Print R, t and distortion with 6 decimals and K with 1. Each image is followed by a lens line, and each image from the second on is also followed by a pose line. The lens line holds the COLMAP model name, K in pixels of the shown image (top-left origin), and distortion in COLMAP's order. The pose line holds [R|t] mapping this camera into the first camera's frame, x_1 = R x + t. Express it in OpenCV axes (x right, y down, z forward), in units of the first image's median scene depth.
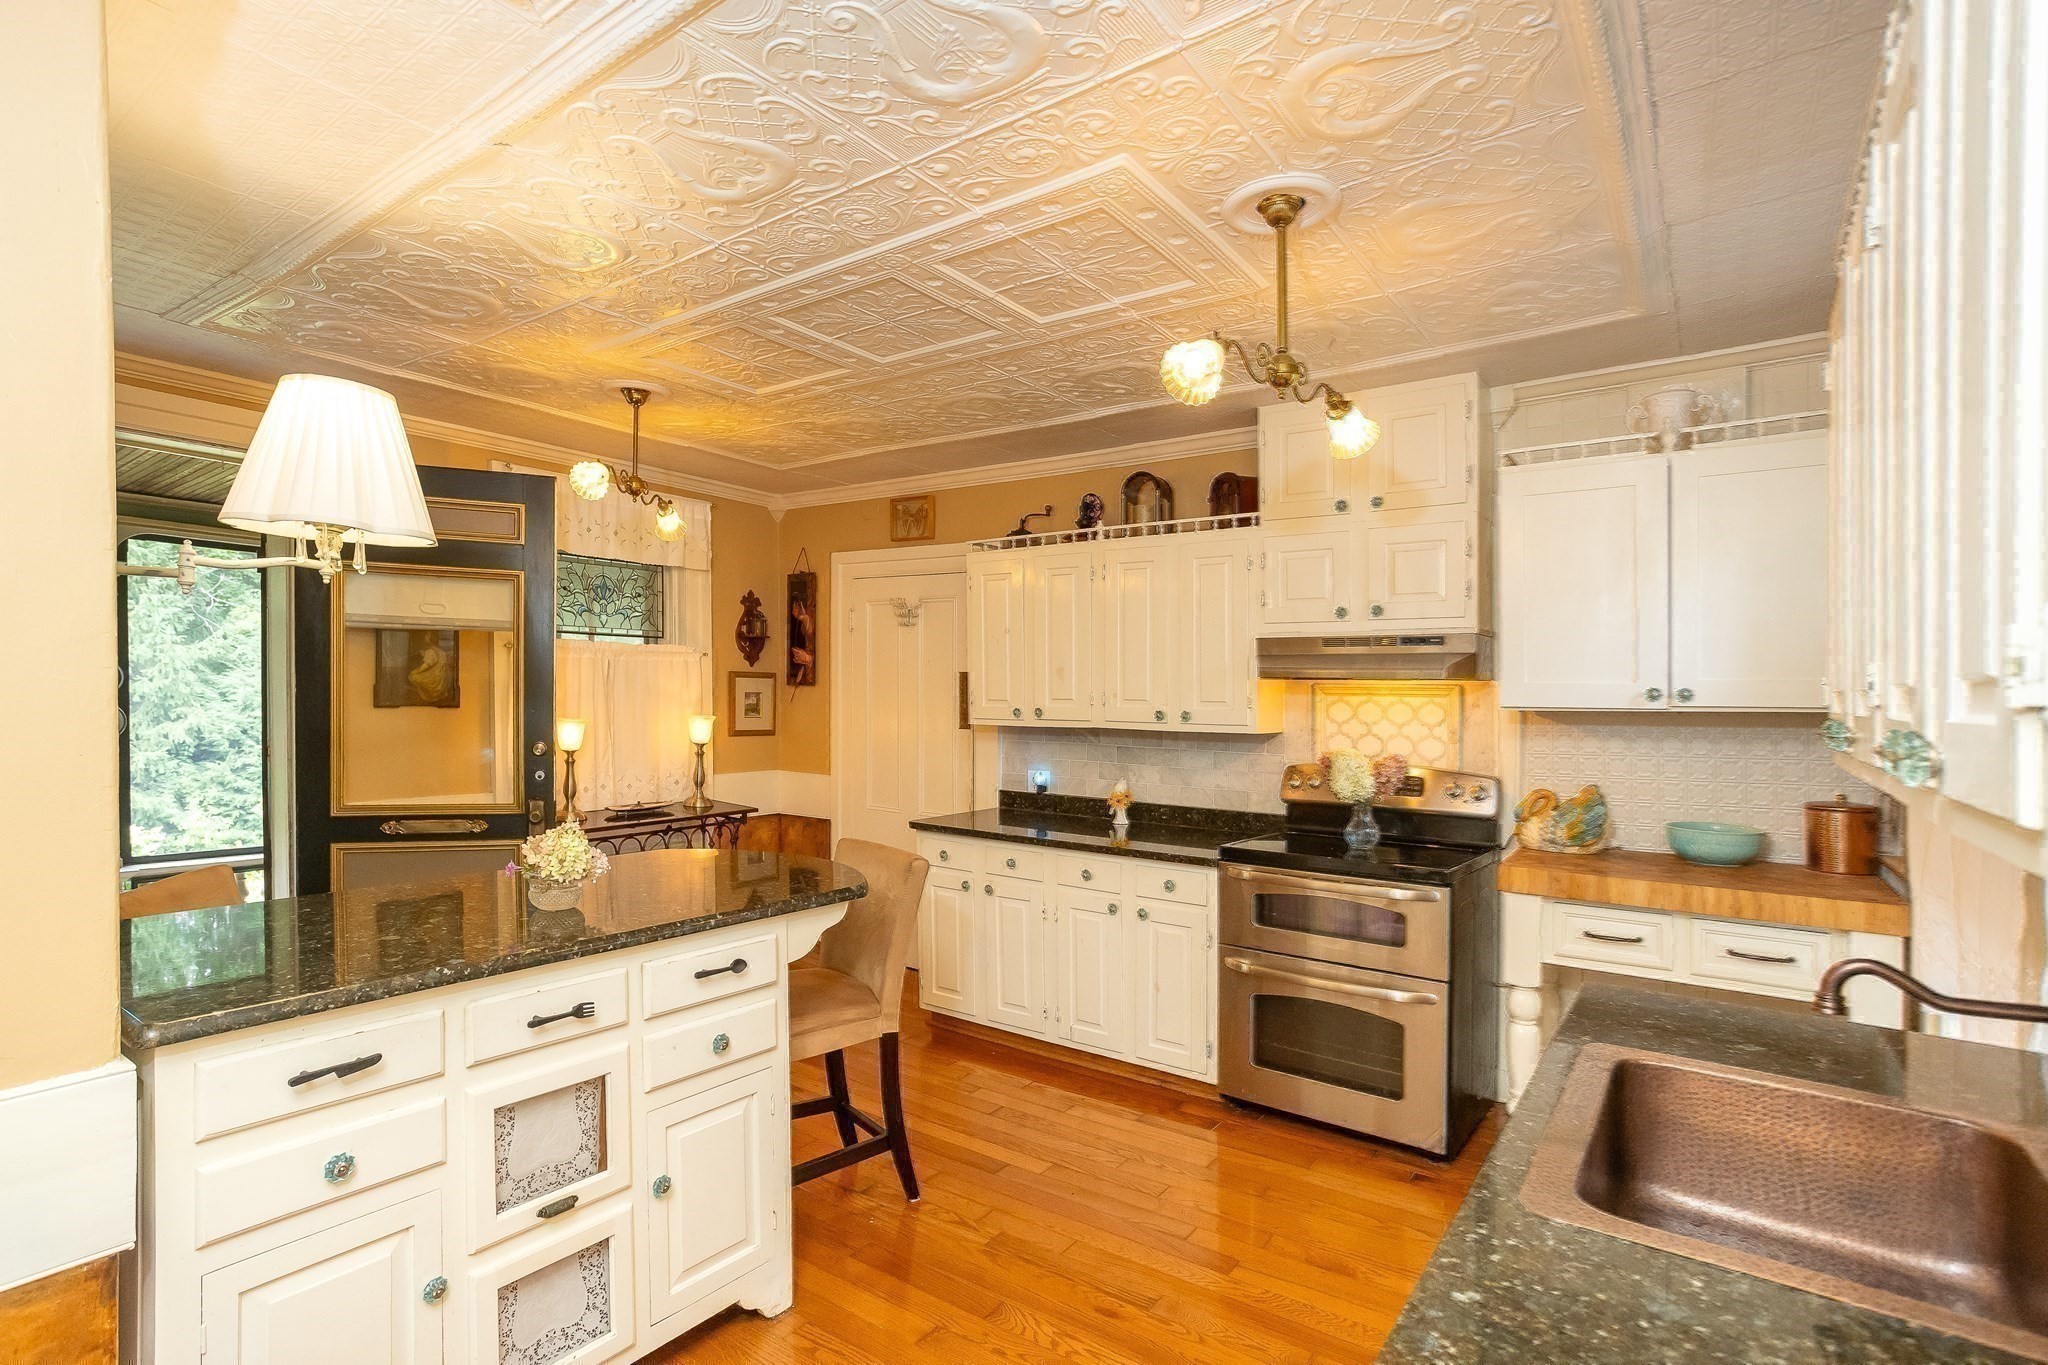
lens RADIAL K [[995.3, 0, 1017.2], [0, 995.3, 690.3], [0, 0, 1]] dist [-0.002695, 0.000046]
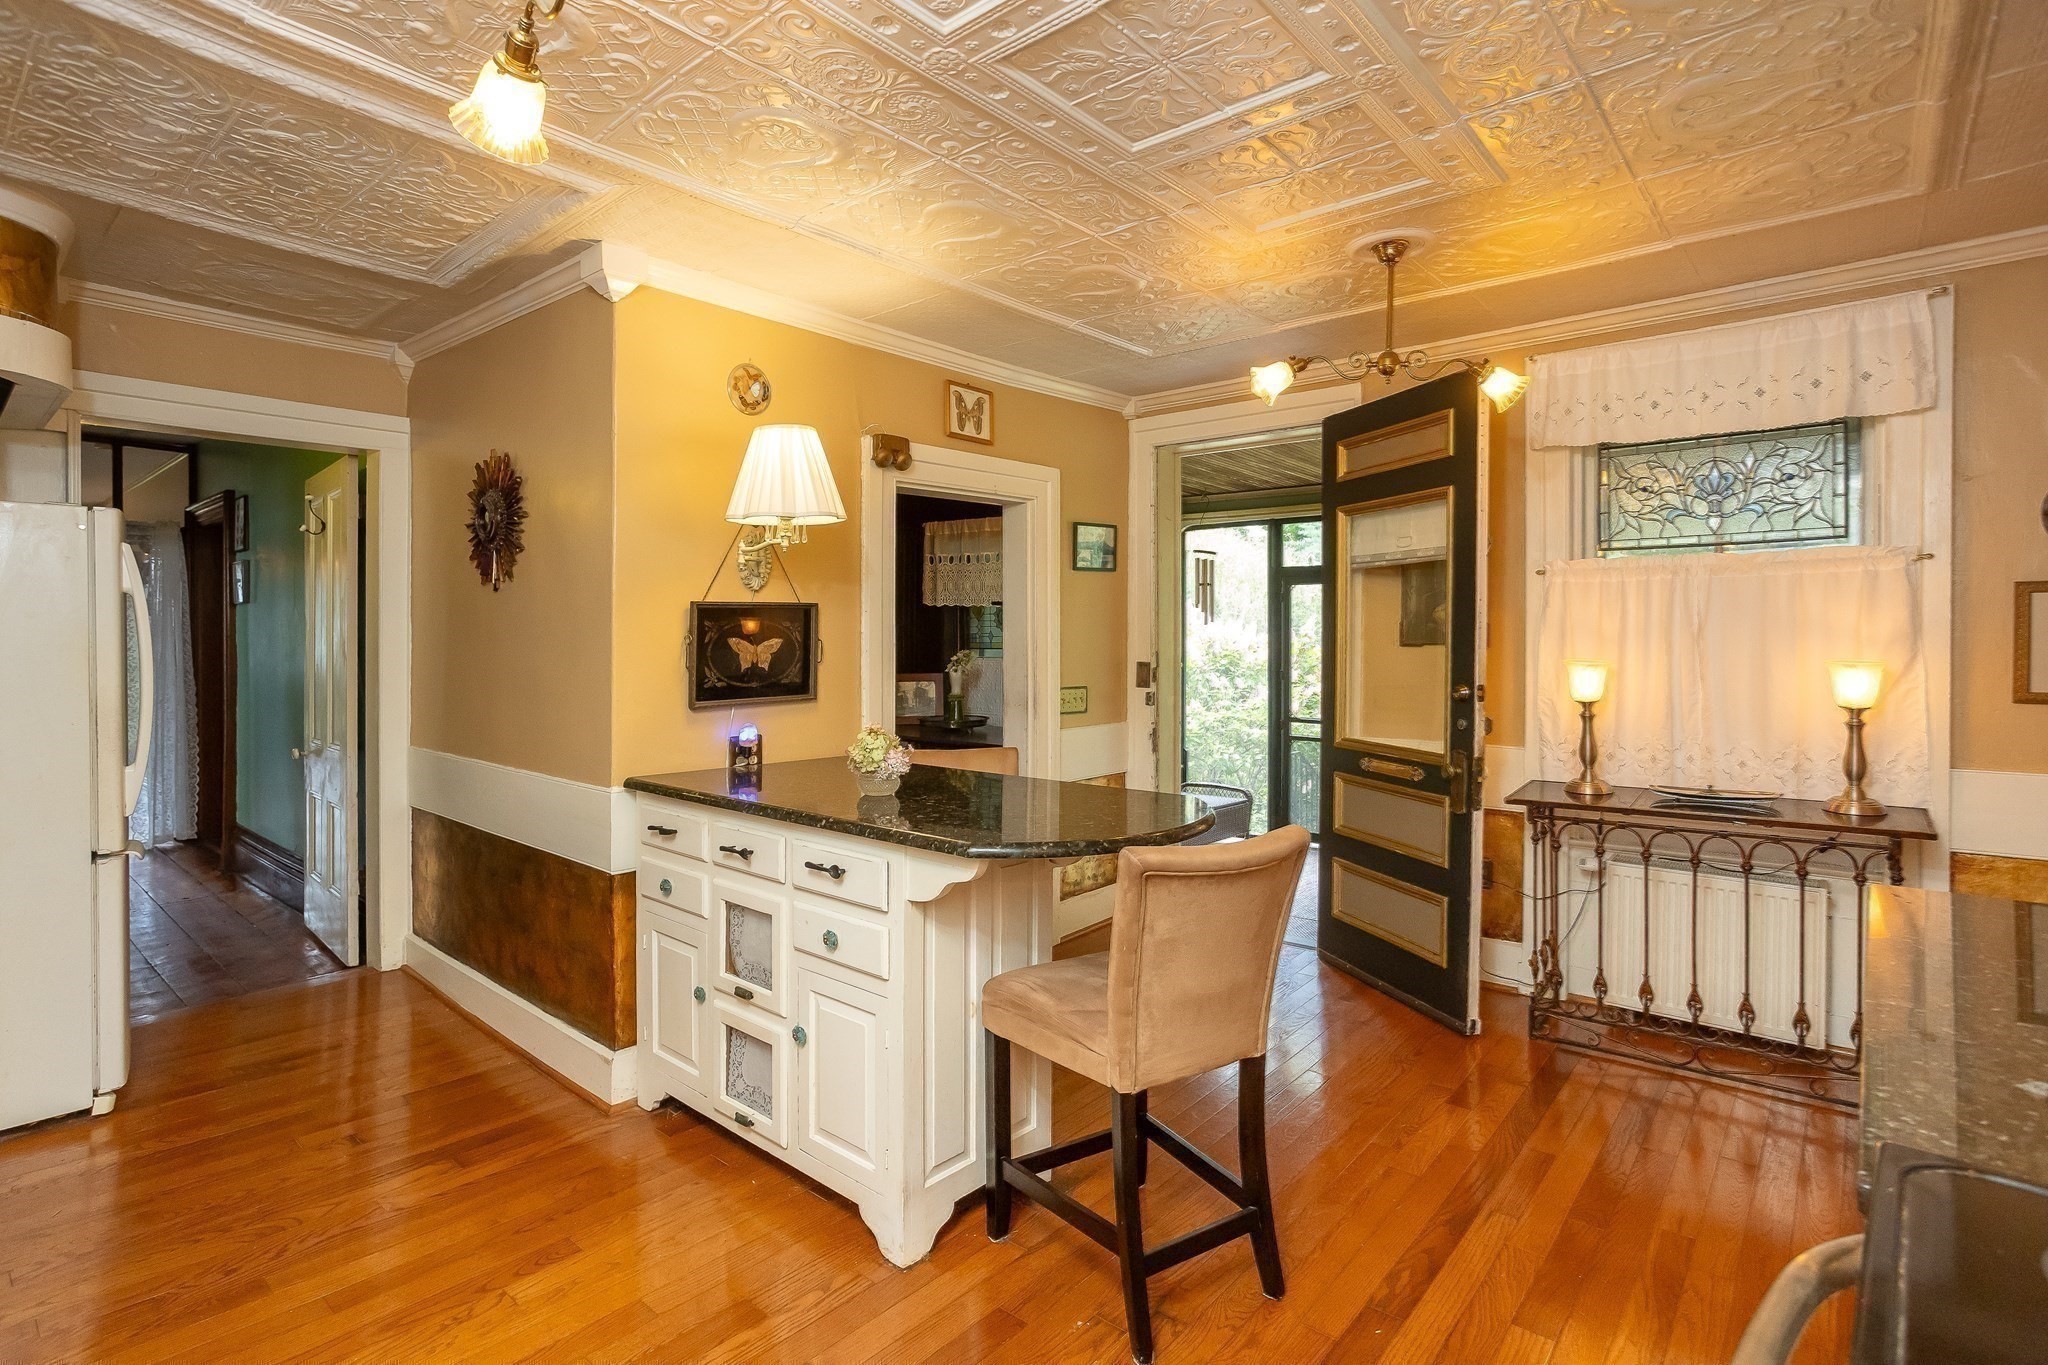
lens RADIAL K [[995.3, 0, 1017.3], [0, 995.3, 671.2], [0, 0, 1]] dist [-0.002695, 0.000046]
pose [[-0.080453, 0.014938, -0.996646, 0.394613], [-0.000262, 0.999887, 0.015008, 0.027945], [0.996758, 0.001469, -0.080440, 0.682707]]
